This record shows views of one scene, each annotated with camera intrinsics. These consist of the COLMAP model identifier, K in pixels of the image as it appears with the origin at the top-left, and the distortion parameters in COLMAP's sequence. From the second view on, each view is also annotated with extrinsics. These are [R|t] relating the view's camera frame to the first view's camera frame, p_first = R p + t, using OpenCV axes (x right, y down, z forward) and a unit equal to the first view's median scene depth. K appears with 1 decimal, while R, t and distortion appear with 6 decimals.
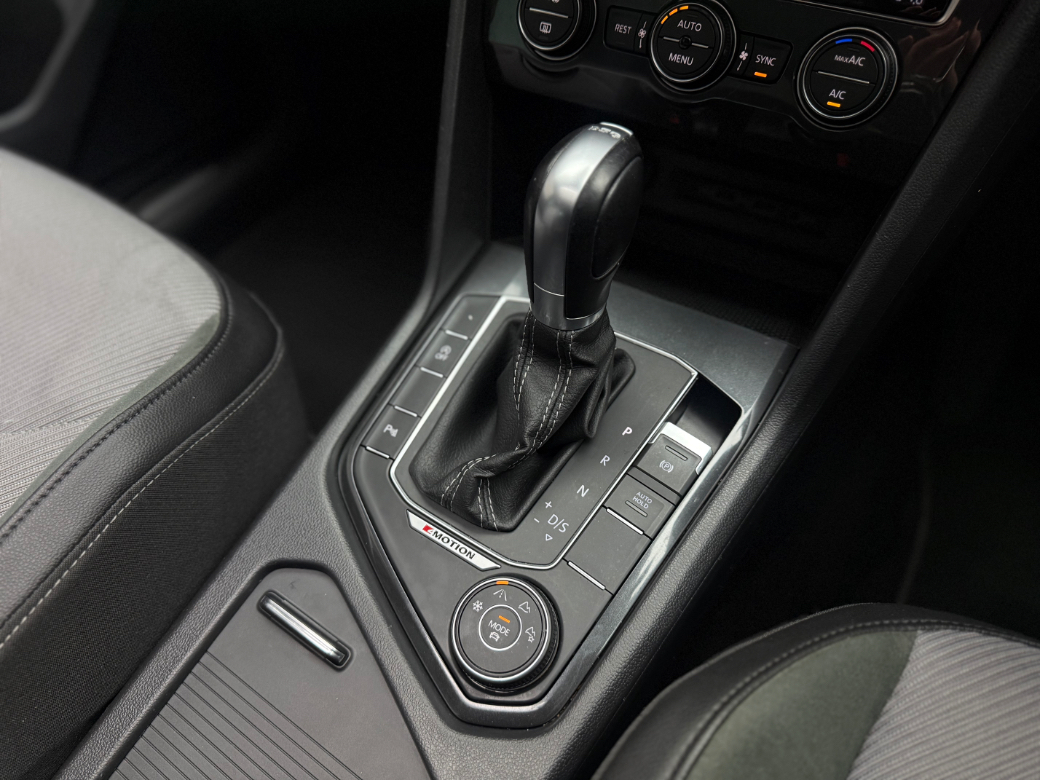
lens RADIAL K [[721.6, 0, 520.0], [0, 721.6, 390.0], [0, 0, 1]] dist [0.050834, -0.117003]
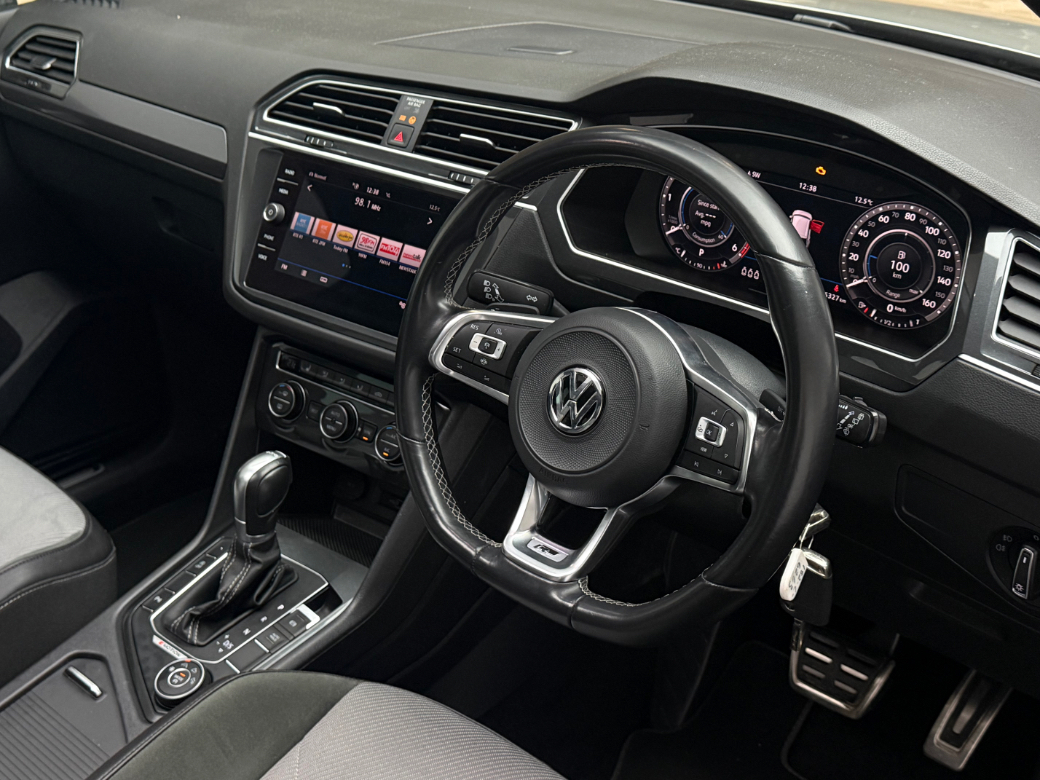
lens RADIAL K [[1277.6, 0, 520.0], [0, 1277.6, 390.0], [0, 0, 1]] dist [0.308605, -1.066887]
pose [[0.991059, 0.103531, -0.084158, 1.005466], [-0.128727, 0.907827, -0.399097, 0.821896], [0.035082, 0.406363, 0.913038, -2.312659]]
